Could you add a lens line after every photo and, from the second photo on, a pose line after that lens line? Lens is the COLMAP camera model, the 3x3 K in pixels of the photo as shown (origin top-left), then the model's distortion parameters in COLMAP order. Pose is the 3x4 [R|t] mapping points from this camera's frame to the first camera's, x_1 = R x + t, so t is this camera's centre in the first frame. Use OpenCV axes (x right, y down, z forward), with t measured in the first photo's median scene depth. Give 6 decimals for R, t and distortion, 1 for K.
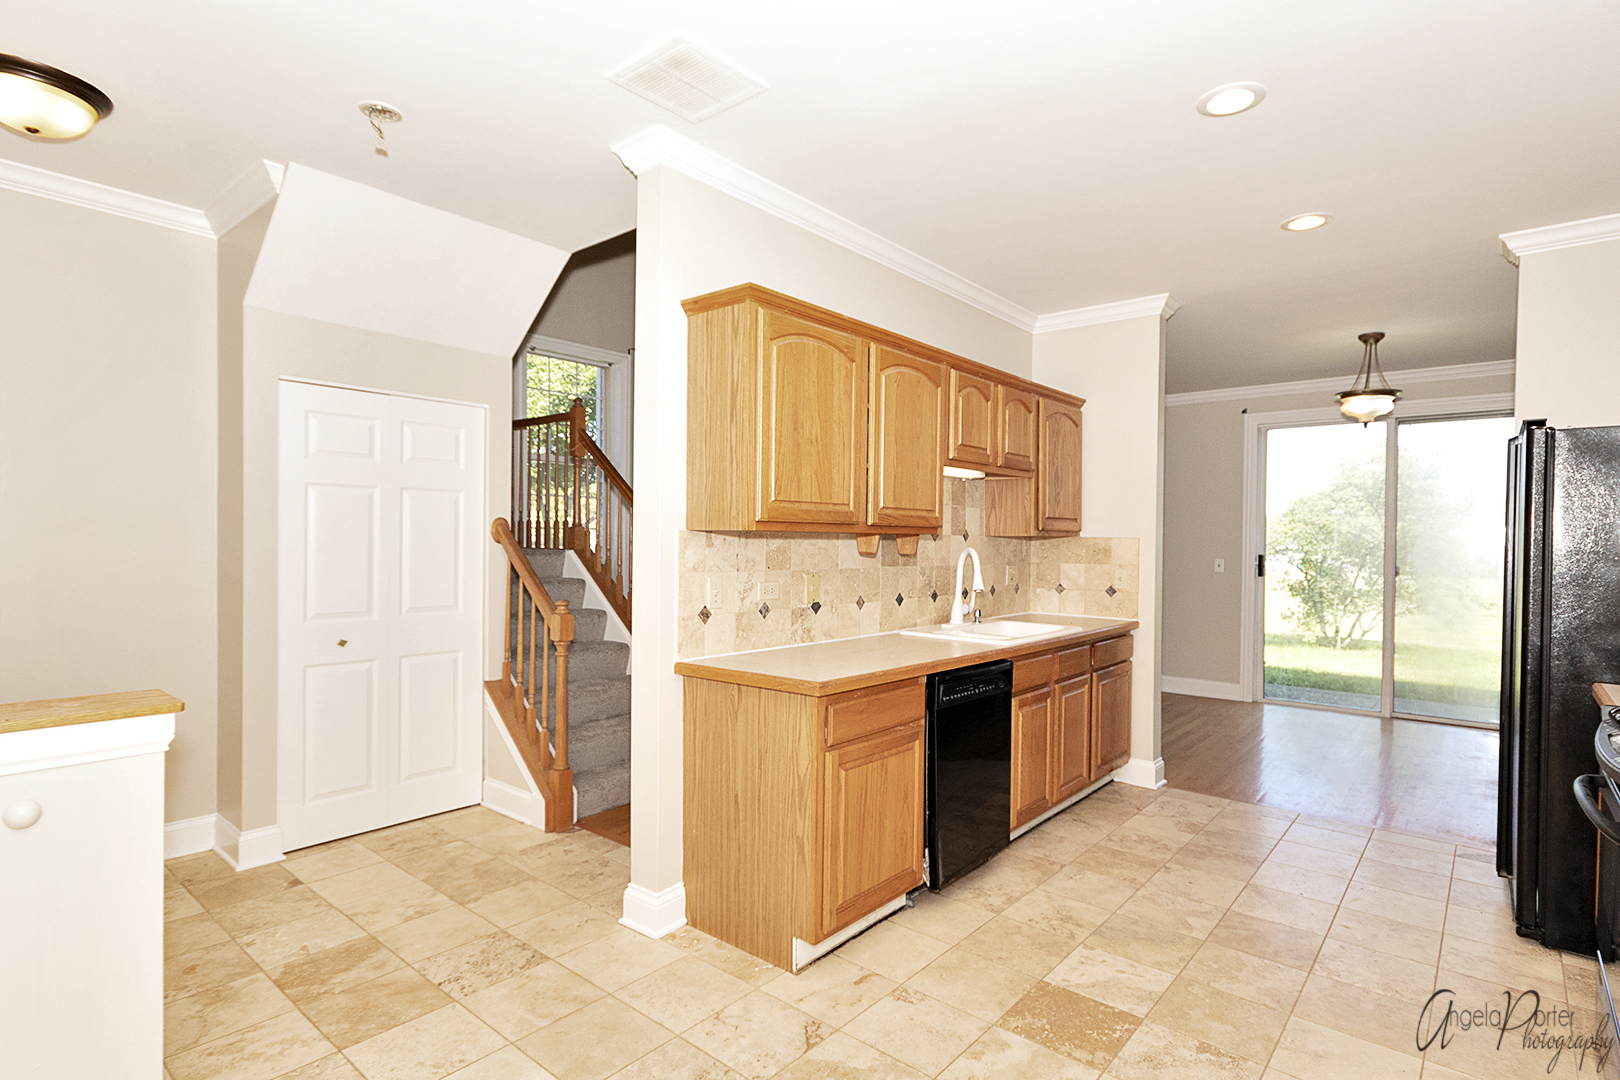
lens RADIAL K [[814.1, 0, 807.7], [0, 814.1, 549.7], [0, 0, 1]] dist [0.001364, 0.000352]
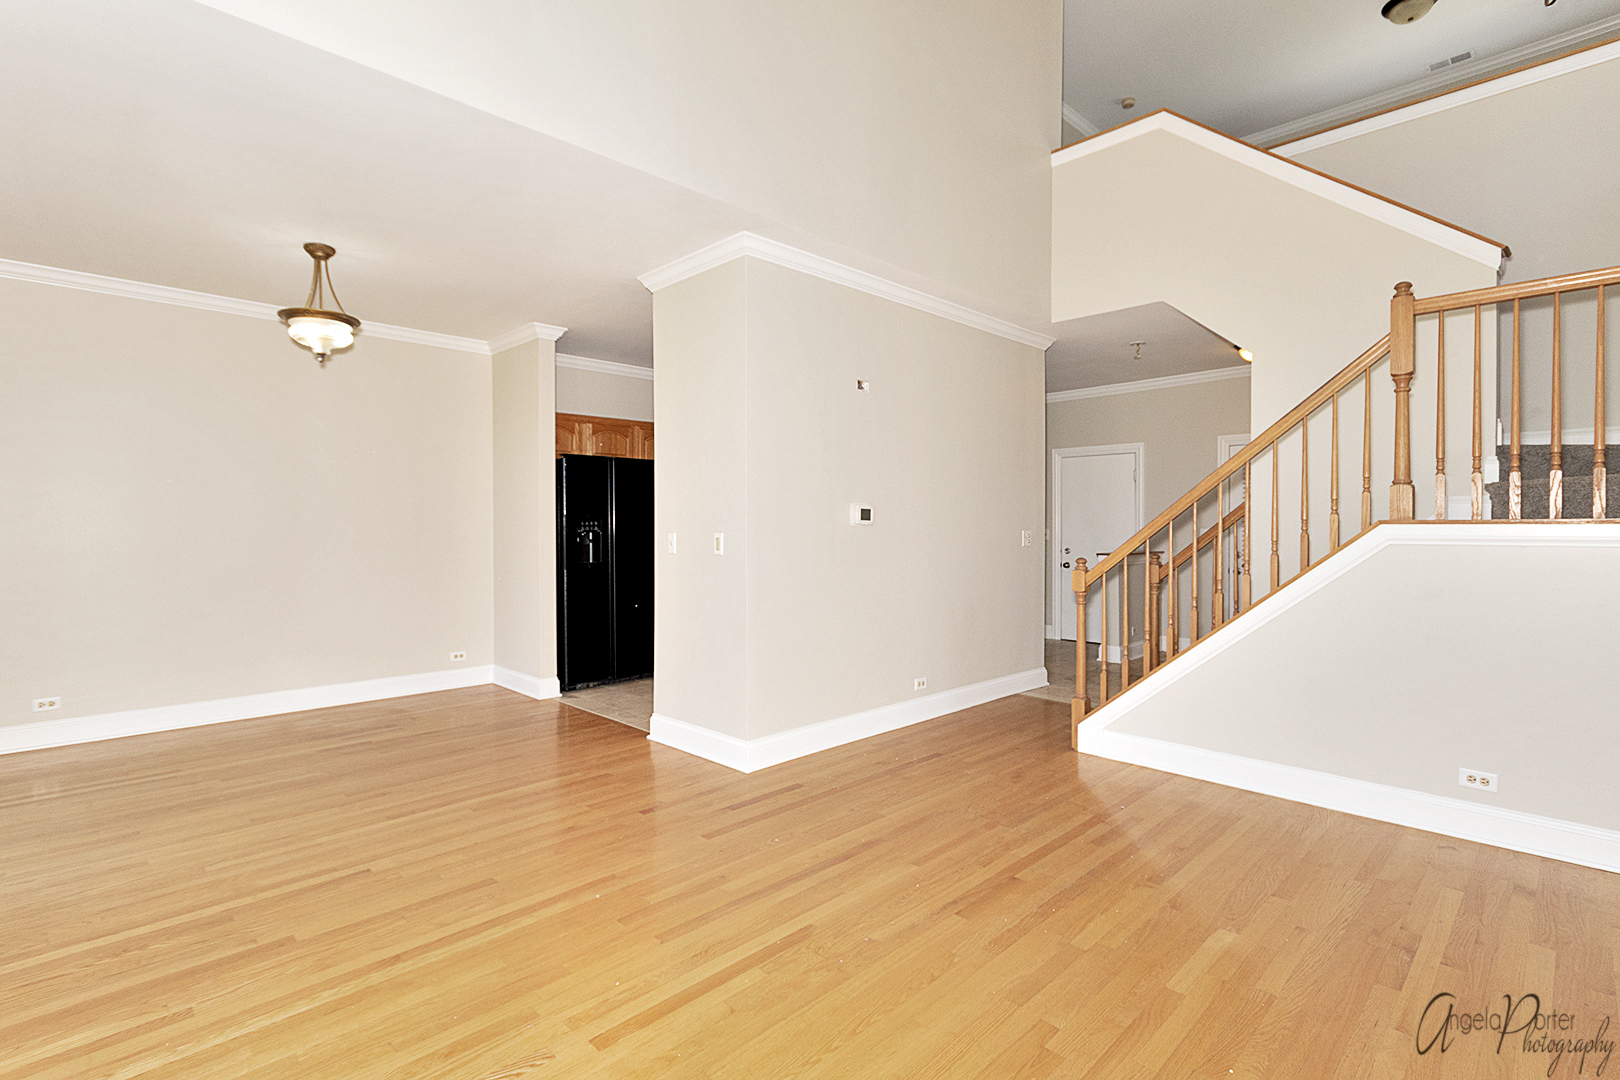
lens RADIAL K [[766.2, 0, 813.6], [0, 766.2, 518.4], [0, 0, 1]] dist [0.016158, 0.000014]
pose [[-0.996599, -0.010264, 0.081762, 0.227391], [-0.009934, 0.999941, 0.004437, -0.001715], [-0.081802, 0.003609, -0.996642, 2.937476]]
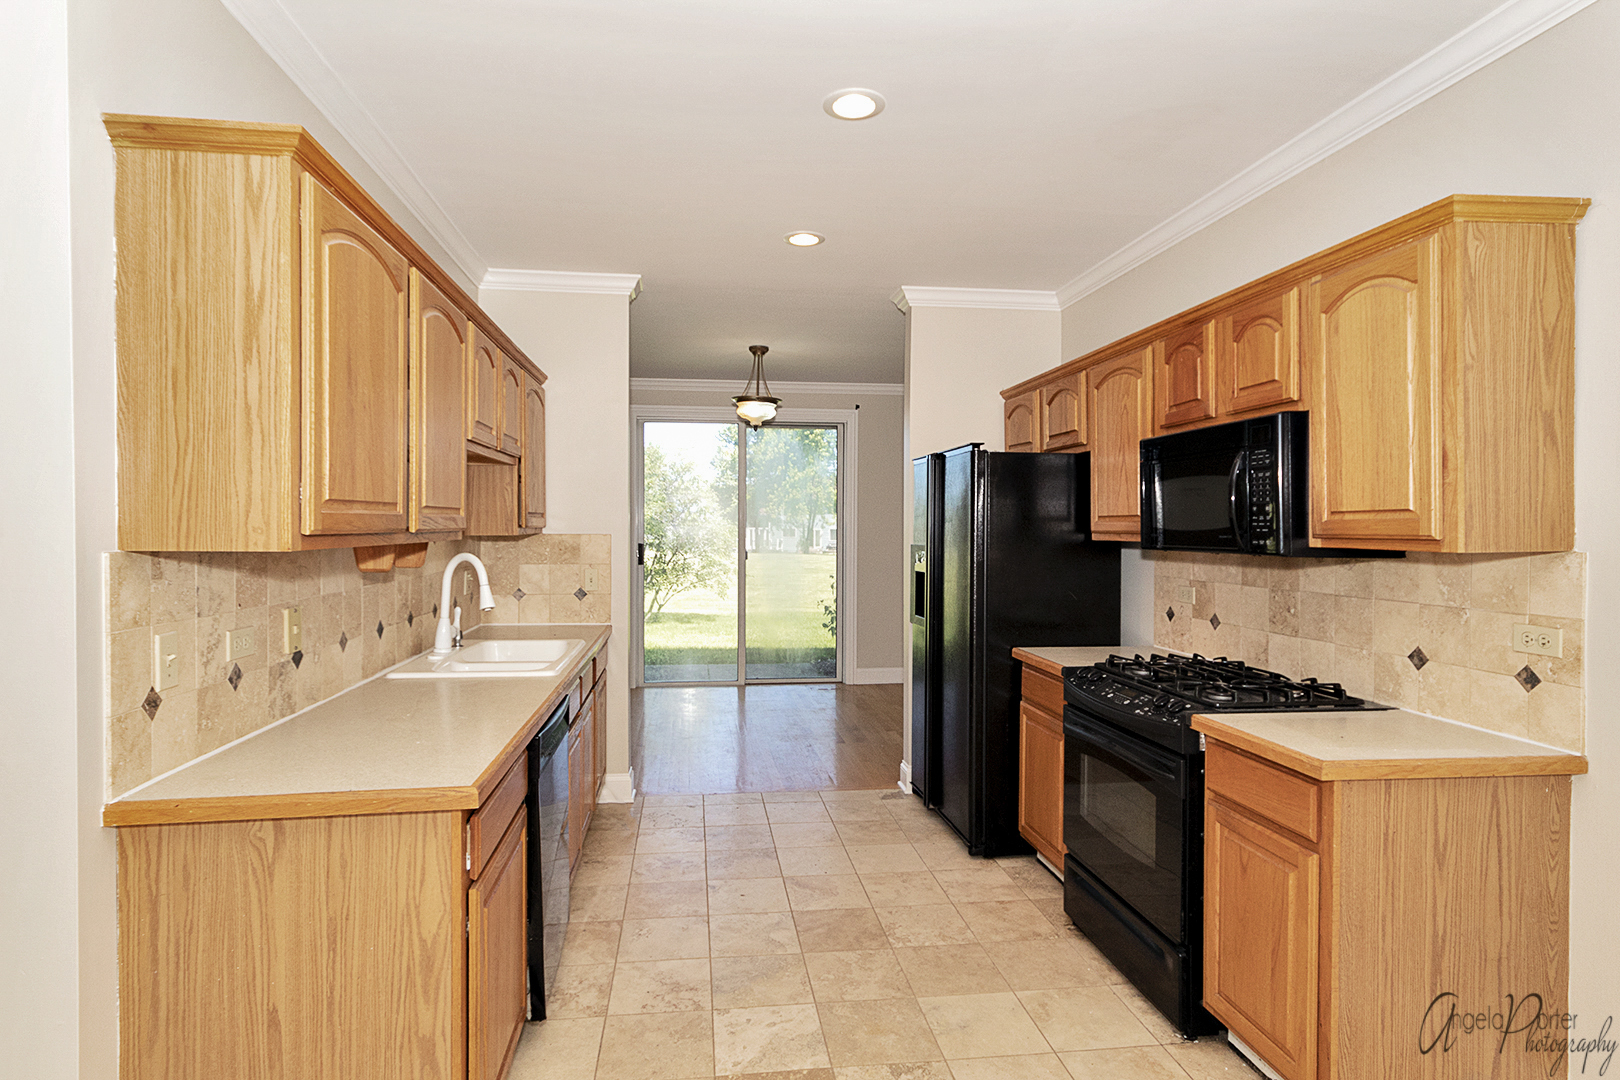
lens RADIAL K [[861.7, 0, 800.6], [0, 861.7, 534.6], [0, 0, 1]] dist [0.009954, 0.000573]
pose [[0.675279, -0.016756, 0.737372, -0.247717], [0.012711, 0.999858, 0.011079, -0.033012], [-0.737453, 0.001891, 0.675396, 0.270032]]
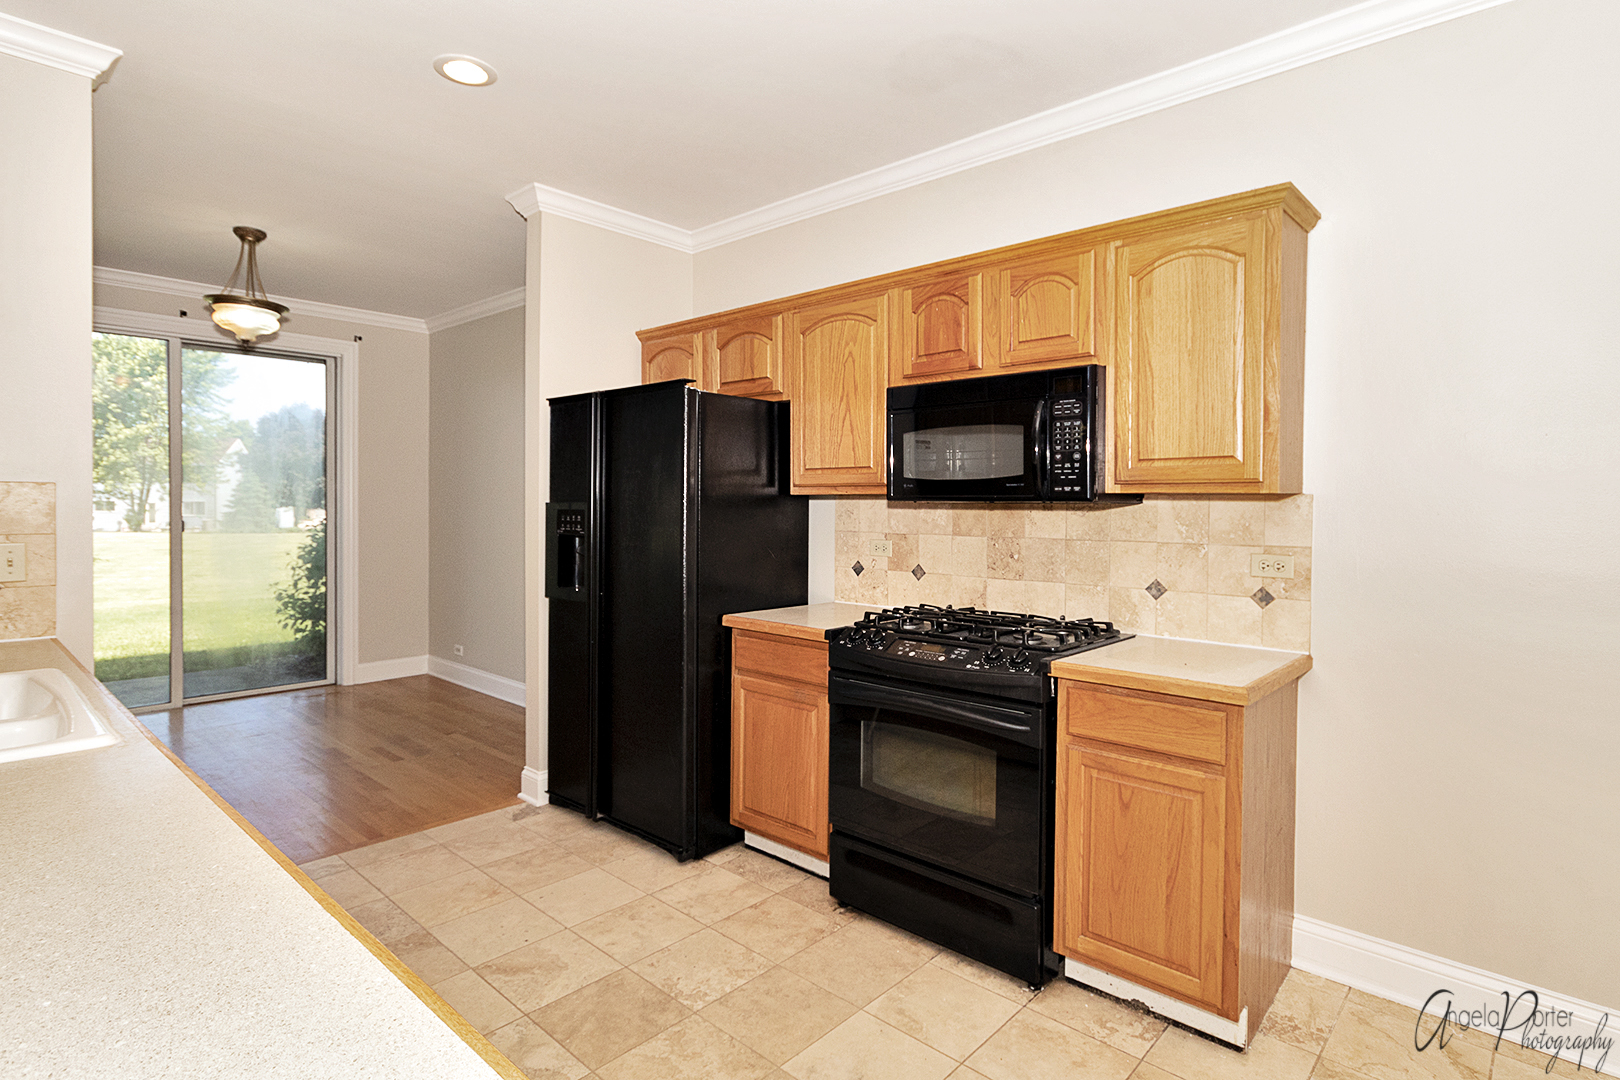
lens RADIAL K [[821.5, 0, 809.0], [0, 821.5, 516.5], [0, 0, 1]] dist [0.005168, 0.001054]
pose [[0.037025, -0.026713, 0.998957, -0.171567], [0.004038, 0.999639, 0.026581, -0.006724], [-0.999306, 0.003049, 0.037119, 0.718437]]
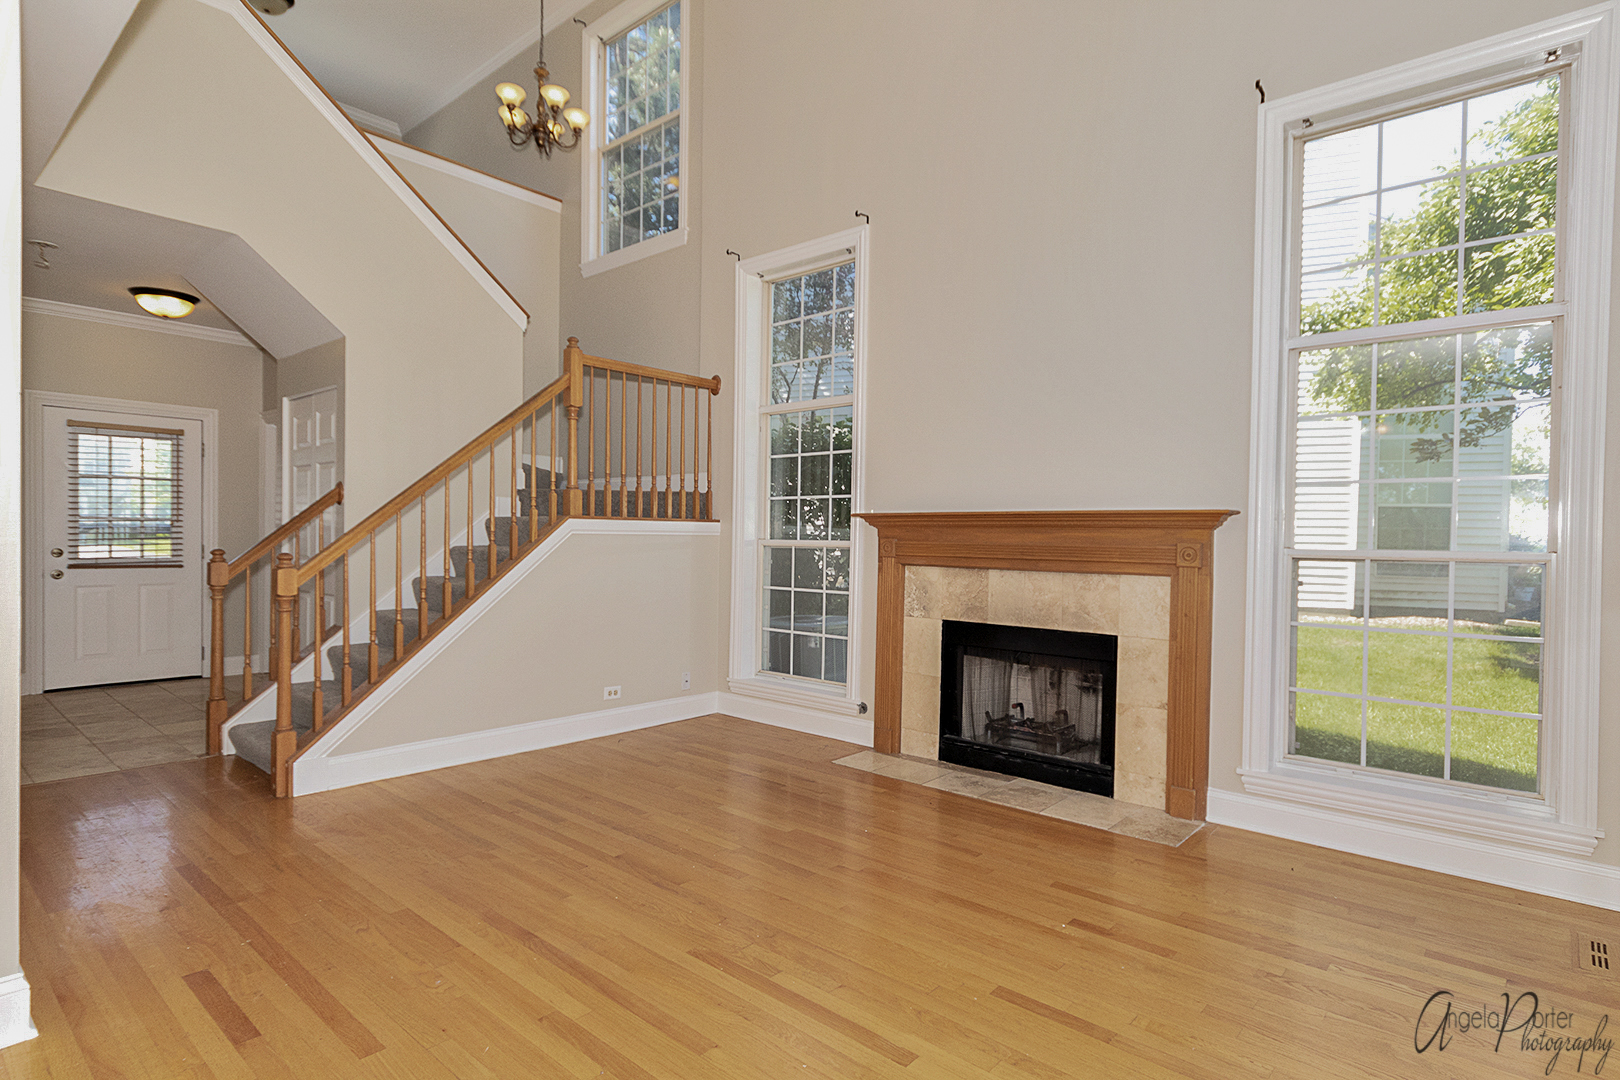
lens RADIAL K [[845.0, 0, 821.1], [0, 845.0, 552.7], [0, 0, 1]] dist [0.004294, 0.000042]
pose [[-0.015179, 0.008964, -0.999845, 1.058922], [-0.028541, 0.999548, 0.009395, 0.037693], [0.999477, 0.028679, -0.014916, 2.281717]]
